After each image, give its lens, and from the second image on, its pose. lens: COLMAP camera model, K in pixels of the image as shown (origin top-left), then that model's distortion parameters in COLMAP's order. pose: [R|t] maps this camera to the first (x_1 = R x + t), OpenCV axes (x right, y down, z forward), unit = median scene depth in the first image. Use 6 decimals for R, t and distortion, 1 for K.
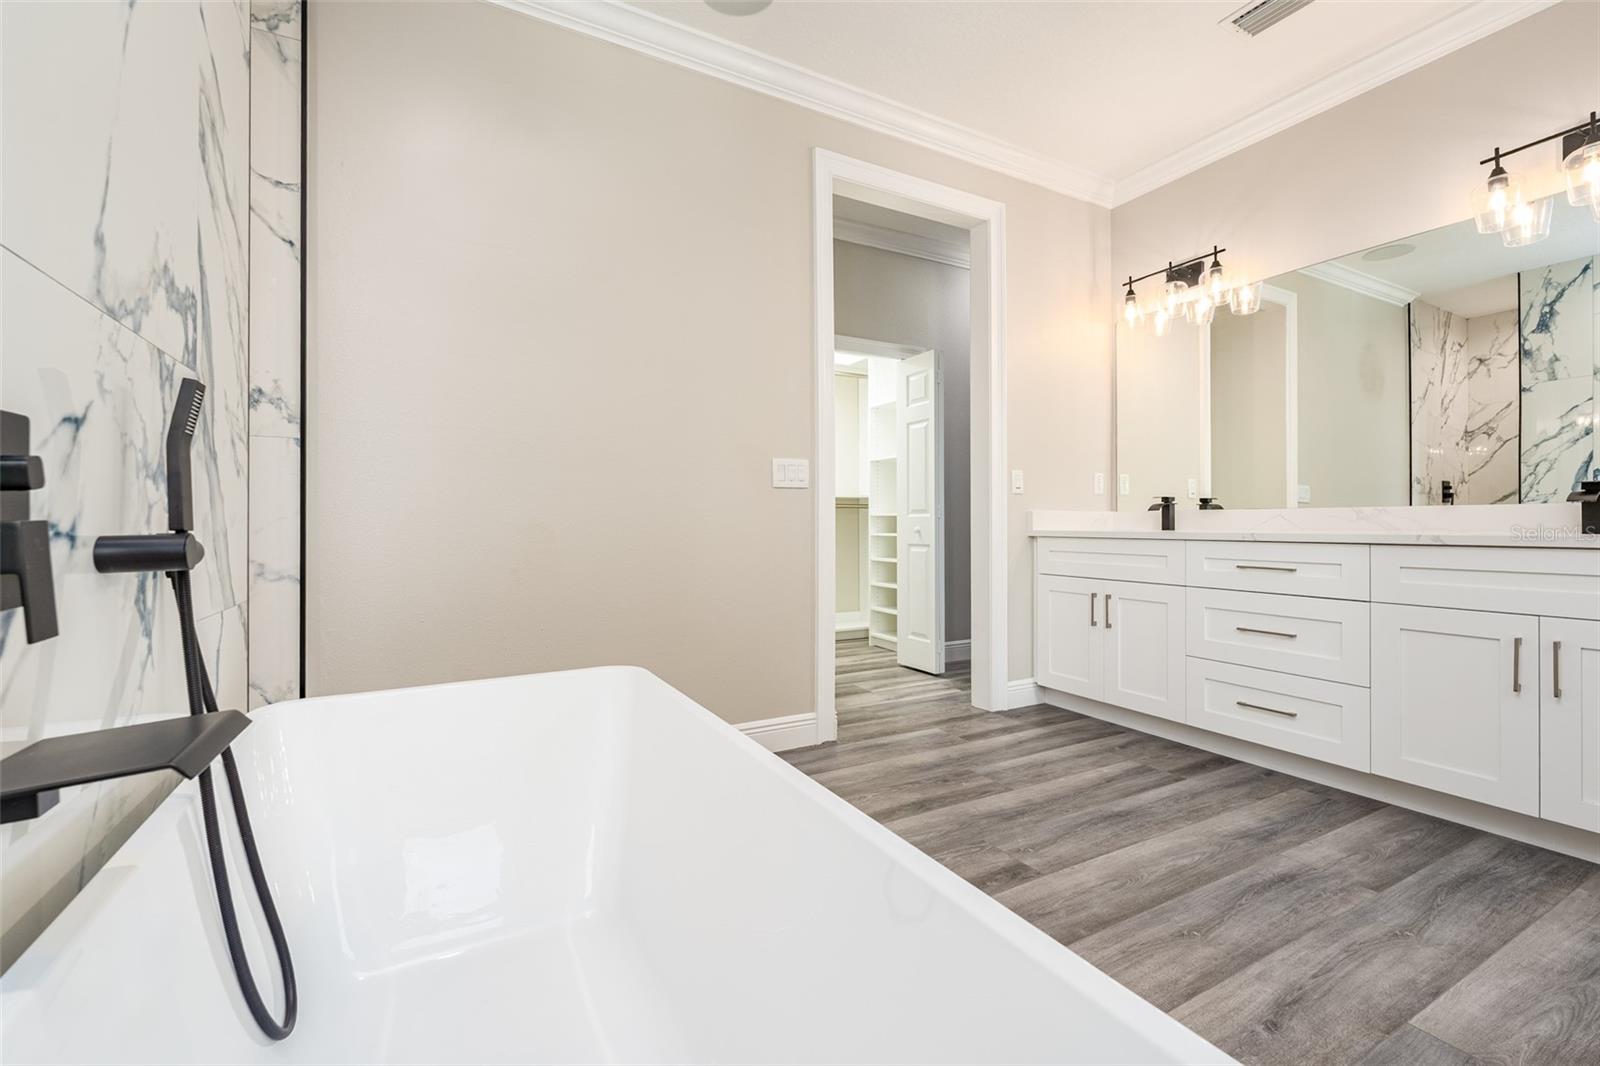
lens RADIAL K [[645.8, 0, 800.0], [0, 645.8, 533.0], [0, 0, 1]] dist [-0.000170, 0.000014]
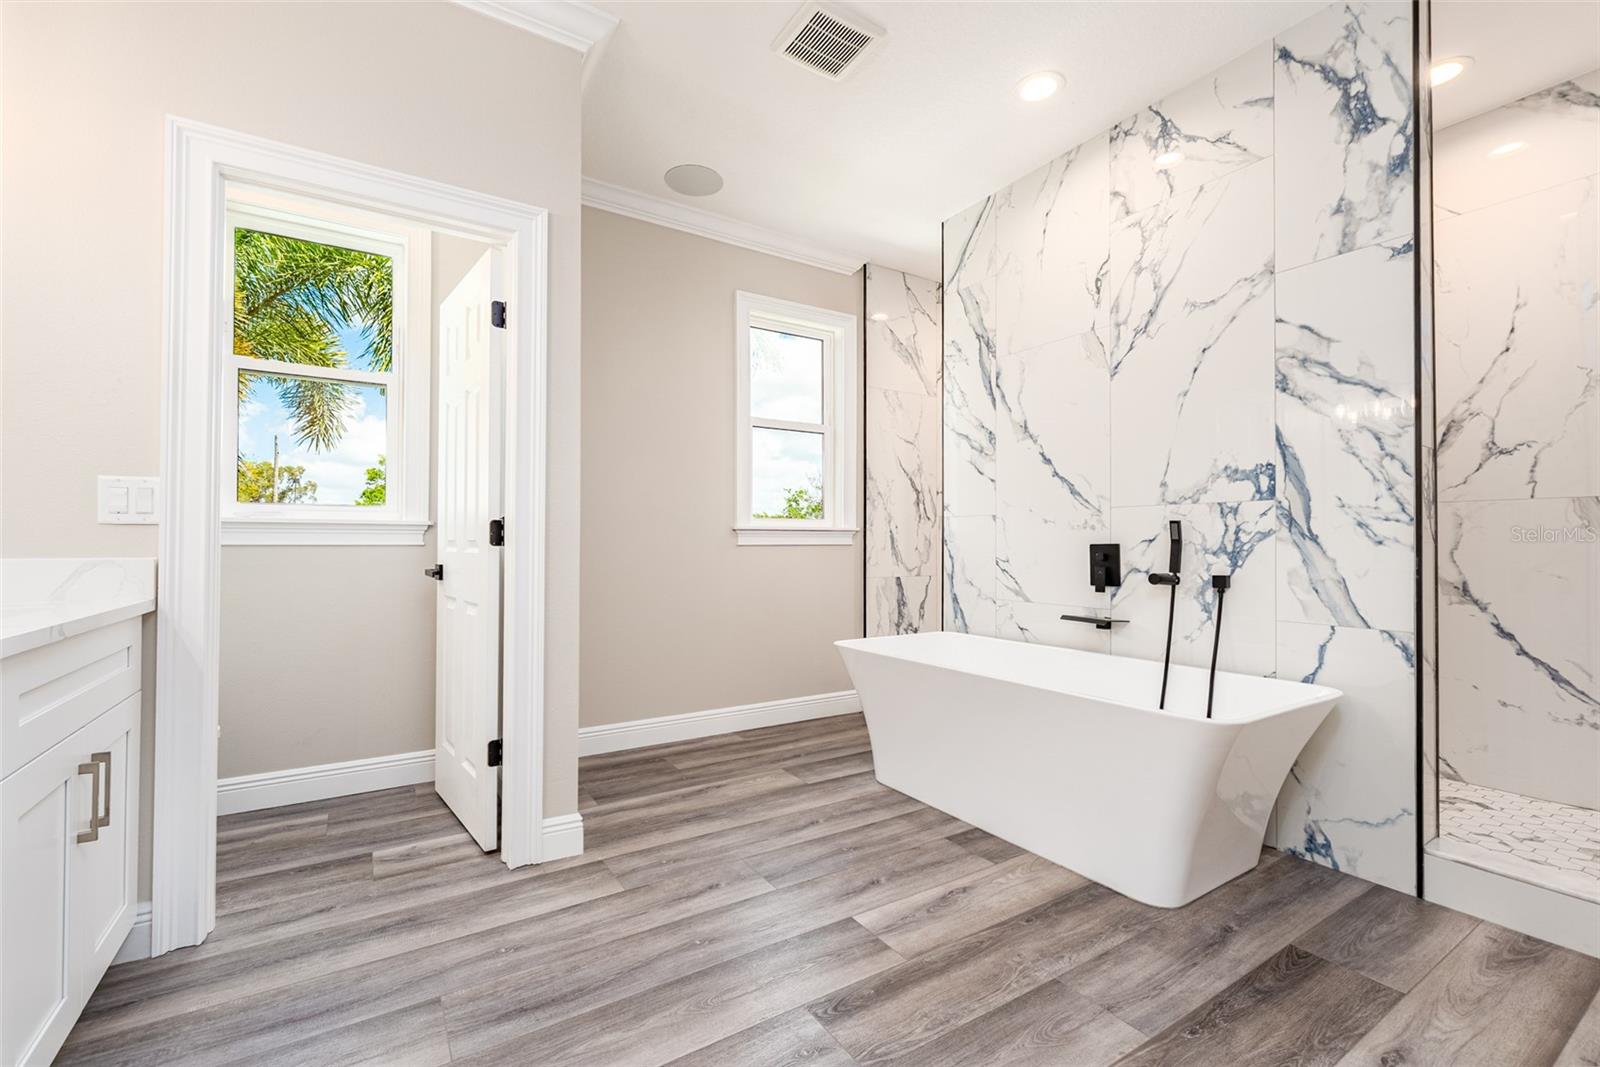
lens RADIAL K [[683.6, 0, 800.0], [0, 683.6, 533.5], [0, 0, 1]] dist [0.000265, 0.000044]
pose [[-0.995837, -0.004302, -0.091046, 0.514334], [-0.003357, 0.999939, -0.010524, -0.075403], [0.091086, -0.010174, -0.995791, 2.077686]]
